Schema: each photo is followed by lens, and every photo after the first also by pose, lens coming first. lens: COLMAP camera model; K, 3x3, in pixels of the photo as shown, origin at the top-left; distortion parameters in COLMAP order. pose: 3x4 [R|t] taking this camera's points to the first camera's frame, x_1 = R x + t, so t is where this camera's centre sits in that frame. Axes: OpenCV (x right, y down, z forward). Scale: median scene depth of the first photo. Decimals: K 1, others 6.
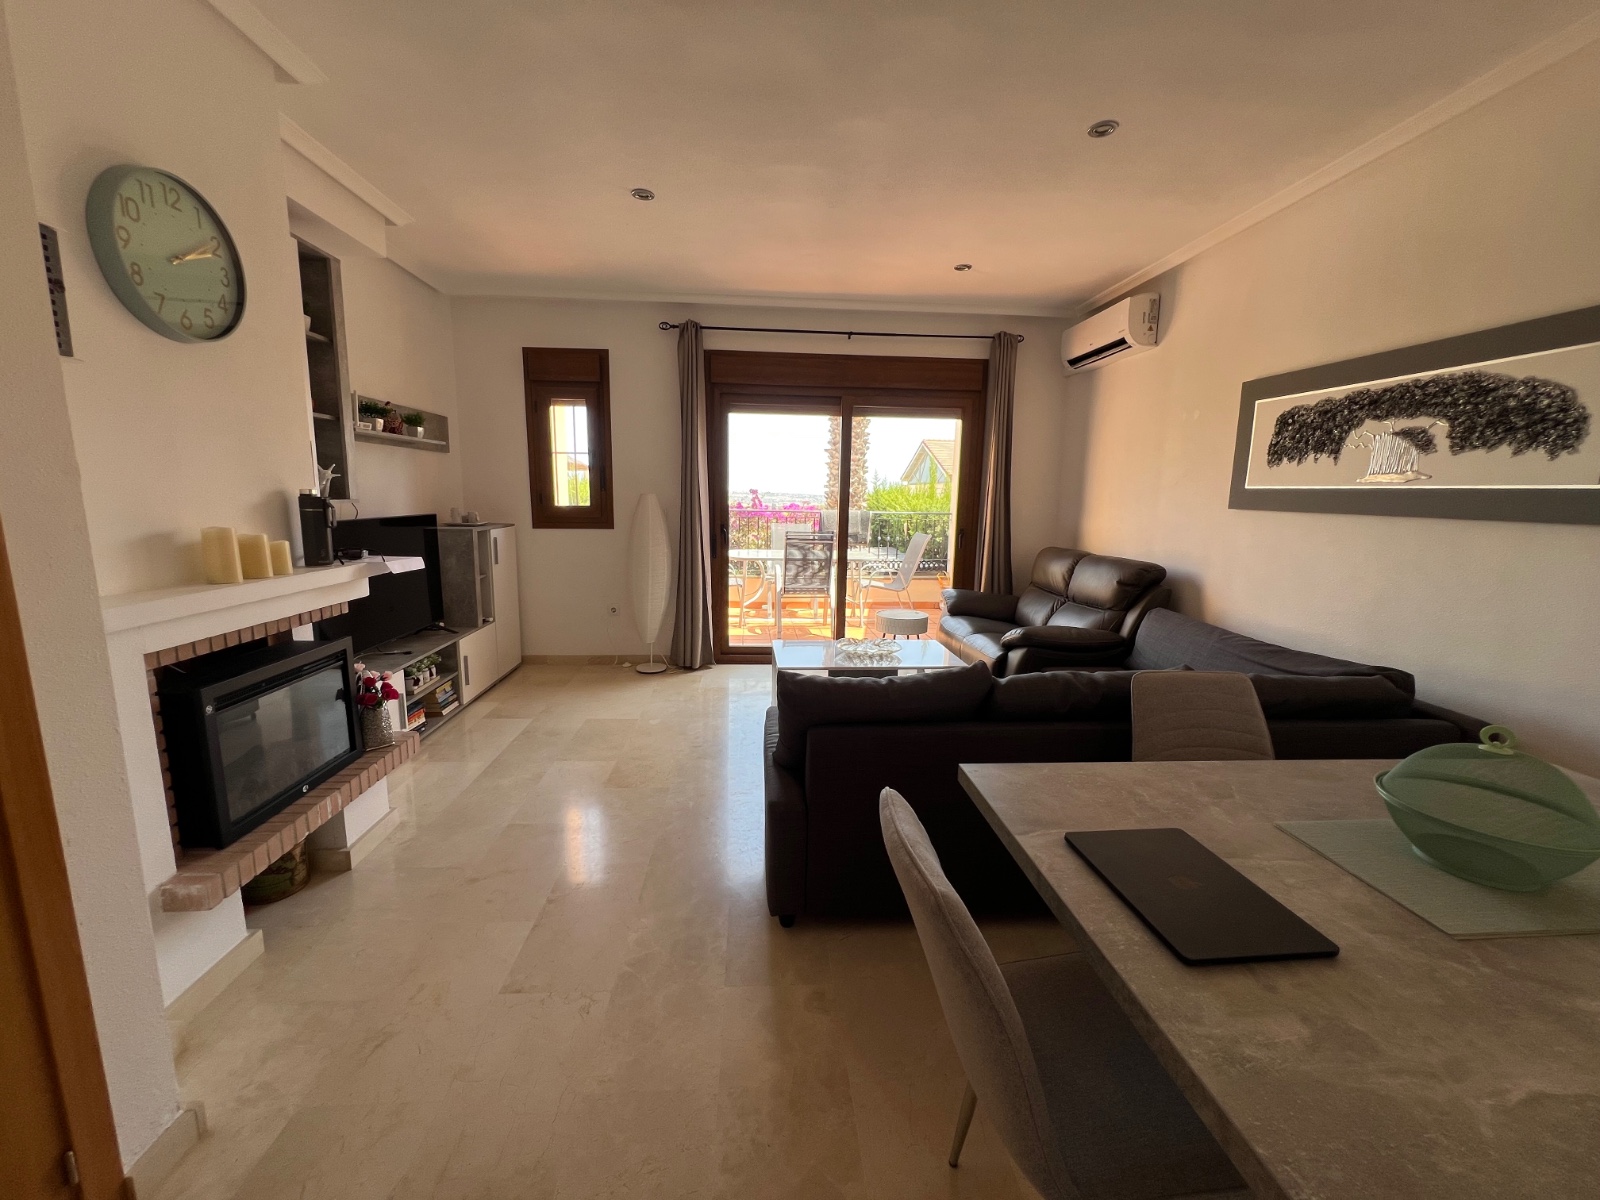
lens RADIAL K [[638.5, 0, 798.9], [0, 638.5, 598.3], [0, 0, 1]] dist [-0.002832, 0.000752]
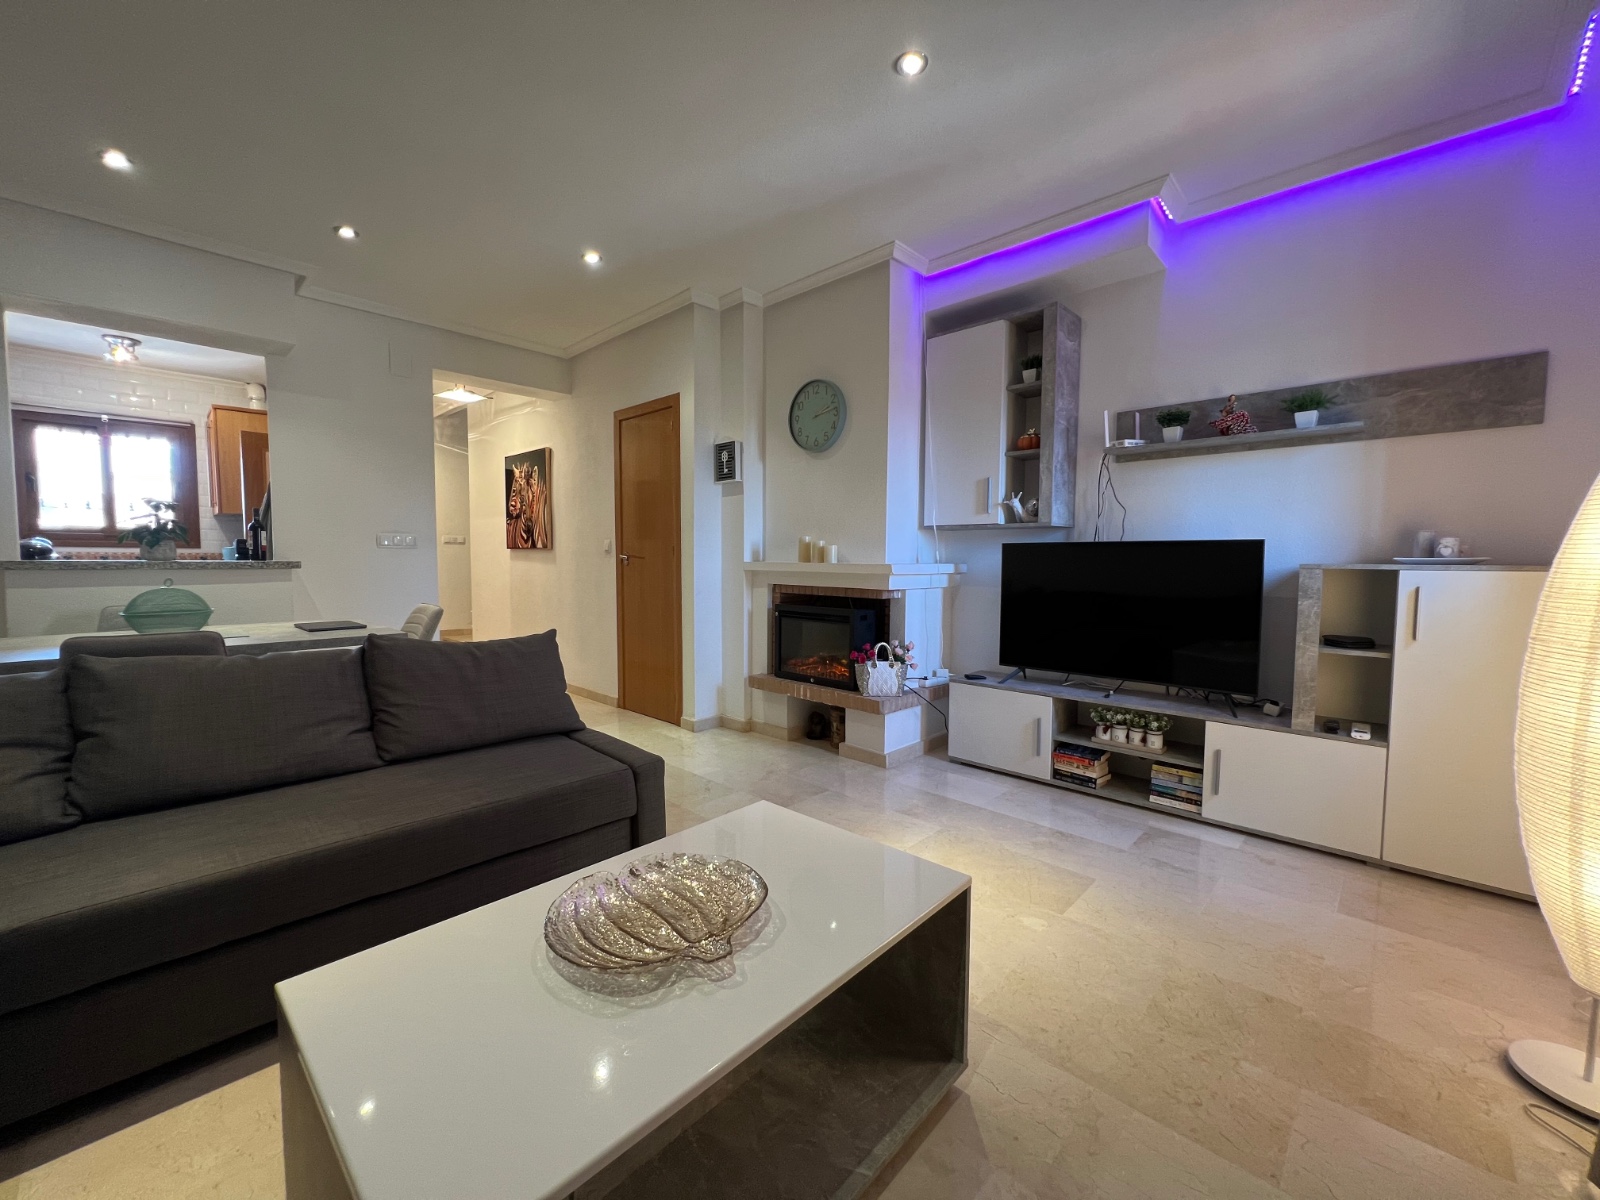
lens RADIAL K [[638.5, 0, 794.2], [0, 638.5, 598.7], [0, 0, 1]] dist [-0.002832, 0.000752]
pose [[-0.741186, 0.020376, -0.670990, 0.351490], [-0.128534, 0.976739, 0.171642, -0.170568], [0.658879, 0.213463, -0.721326, 1.620946]]
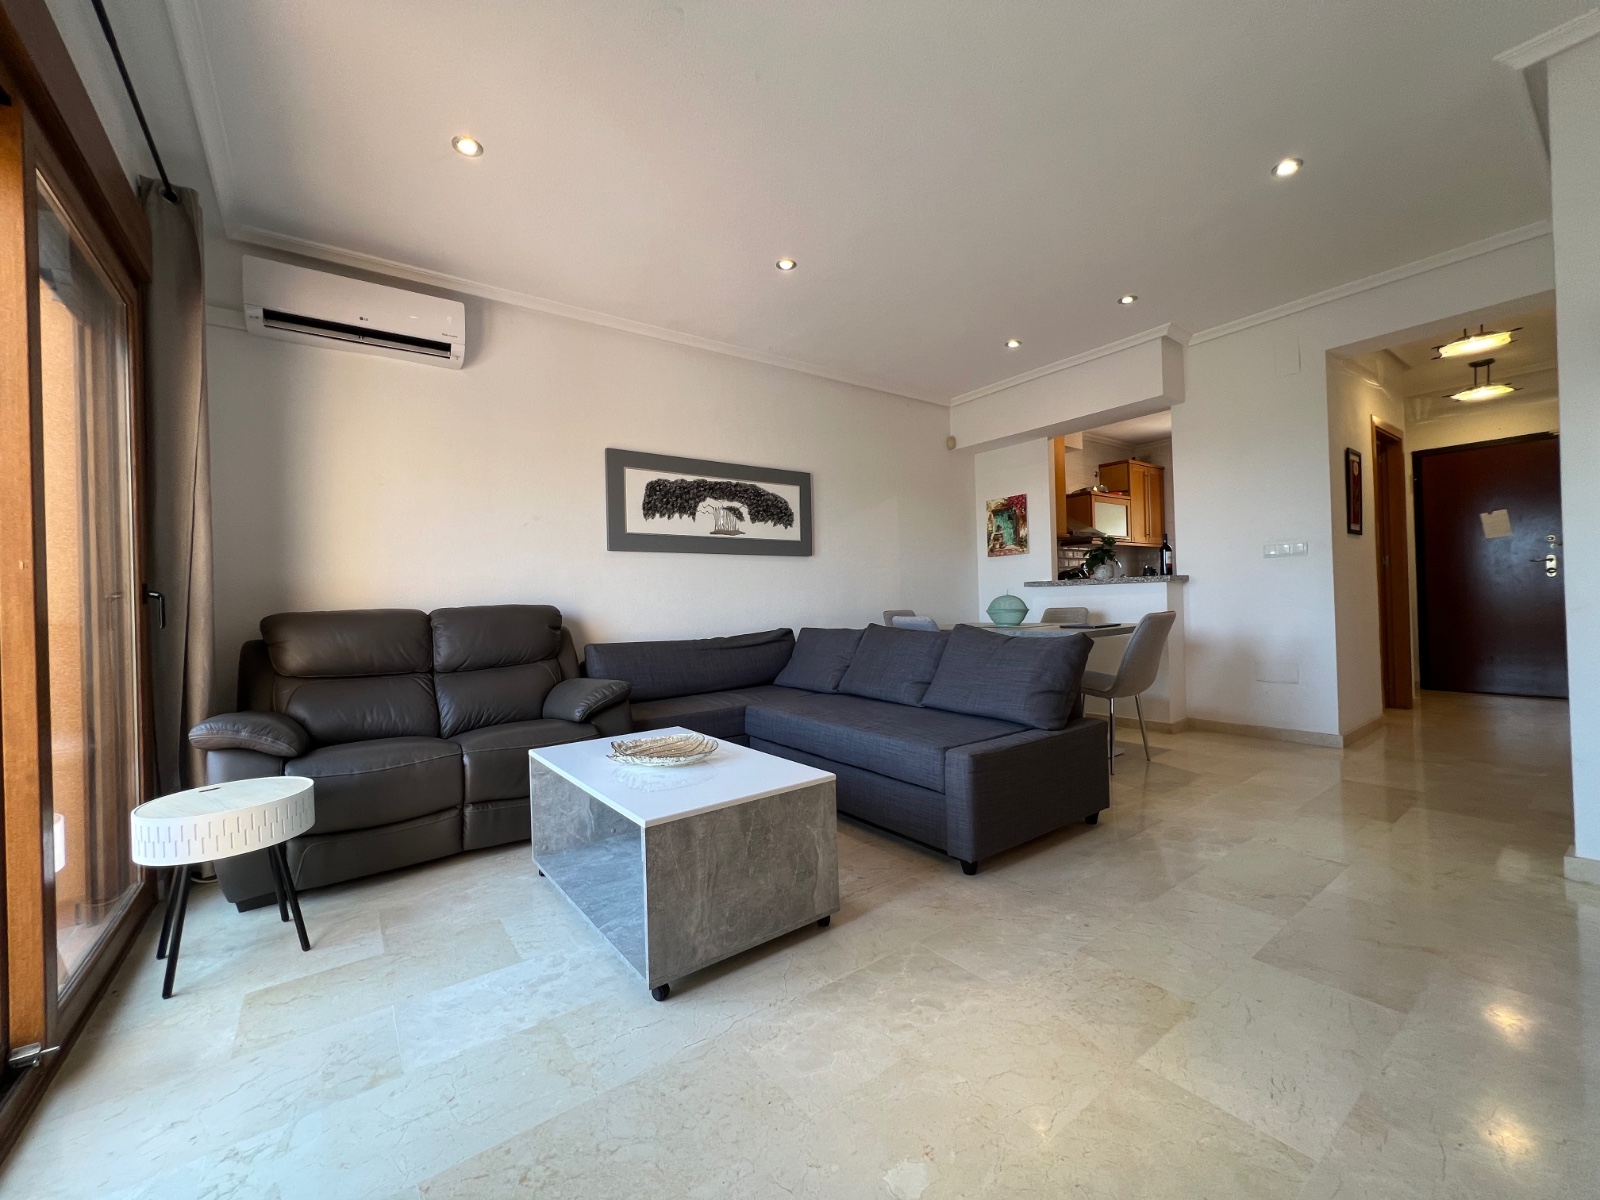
lens RADIAL K [[638.5, 0, 799.5], [0, 638.5, 598.1], [0, 0, 1]] dist [-0.002832, 0.000752]
pose [[-0.537188, 0.003142, 0.843457, -0.599655], [0.159770, 0.982268, 0.098096, -0.129956], [-0.828193, 0.187455, -0.528164, 1.557261]]
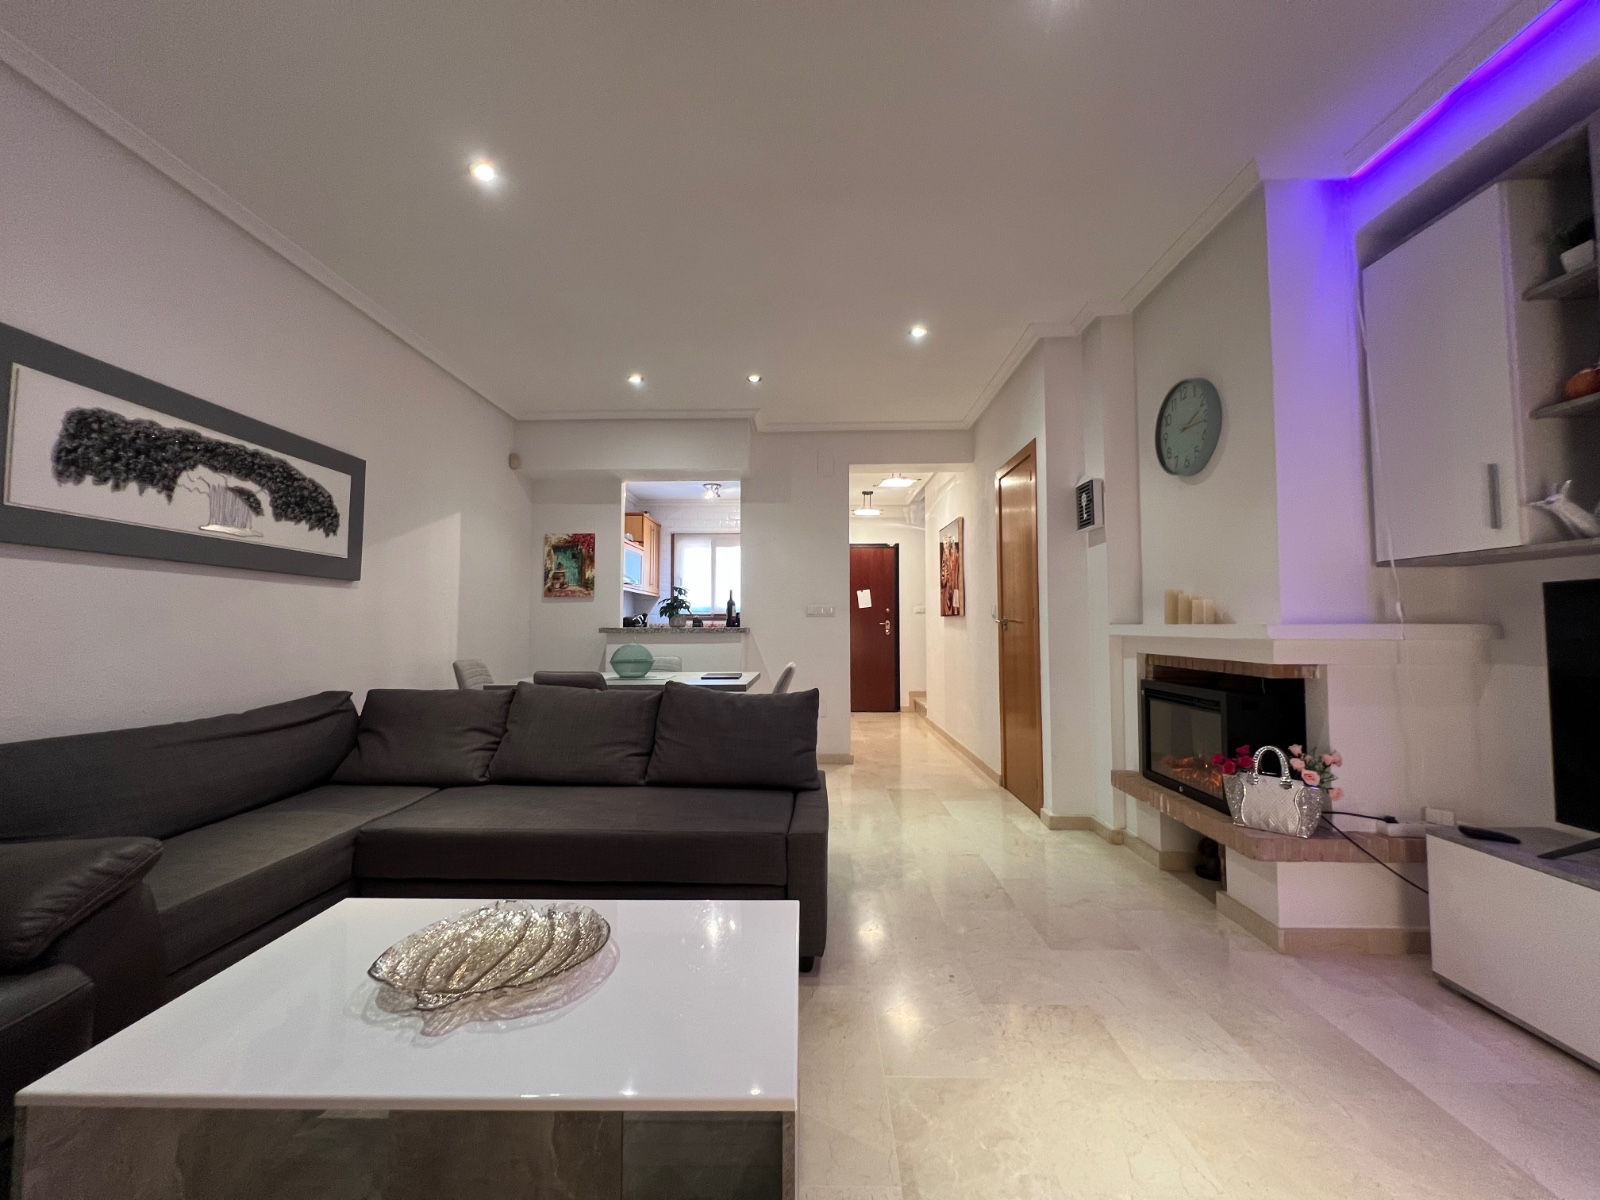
lens RADIAL K [[638.5, 0, 798.7], [0, 638.5, 599.7], [0, 0, 1]] dist [-0.002832, 0.000752]
pose [[-0.995393, -0.012099, 0.095108, -0.084633], [-0.000510, 0.992659, 0.120943, -0.175026], [-0.095873, 0.120337, -0.988093, 1.679108]]
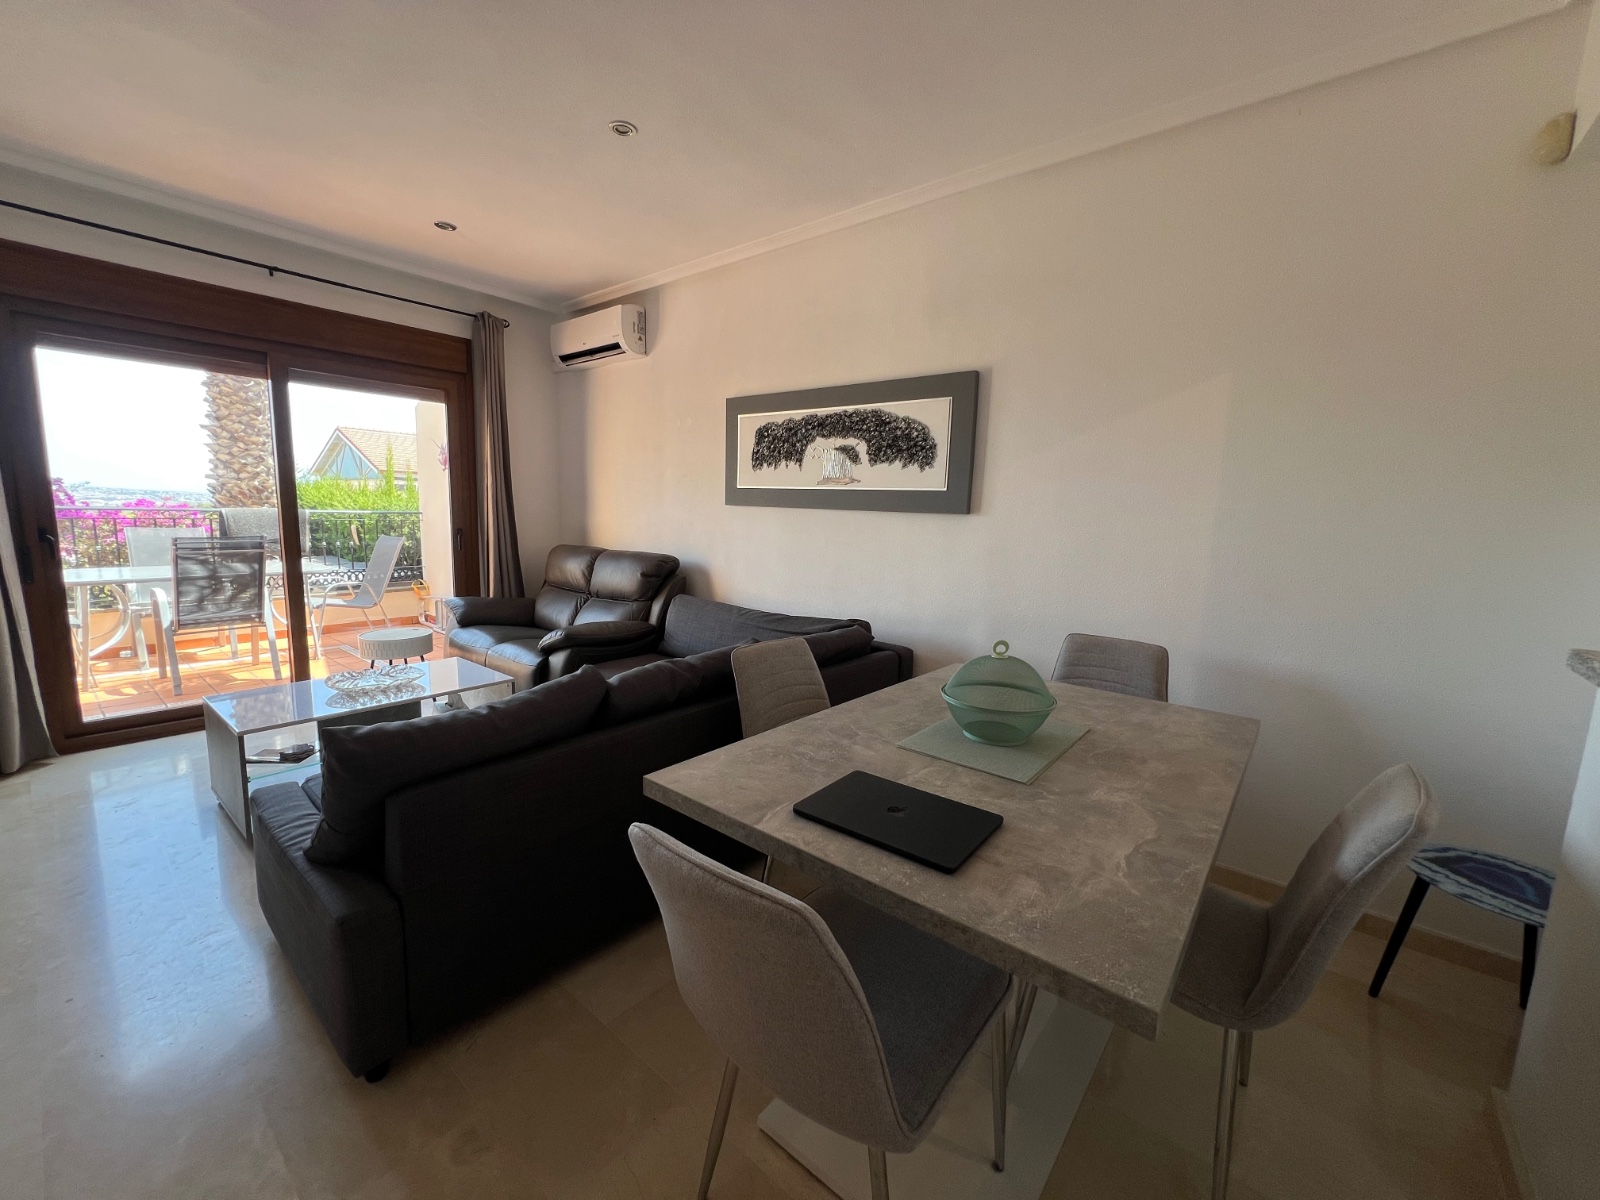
lens RADIAL K [[638.5, 0, 797.2], [0, 638.5, 598.0], [0, 0, 1]] dist [-0.002832, 0.000752]
pose [[0.690610, -0.097498, 0.716625, -0.112981], [0.099620, 0.994251, 0.039266, -0.002650], [-0.716333, 0.044272, 0.696352, 0.103748]]
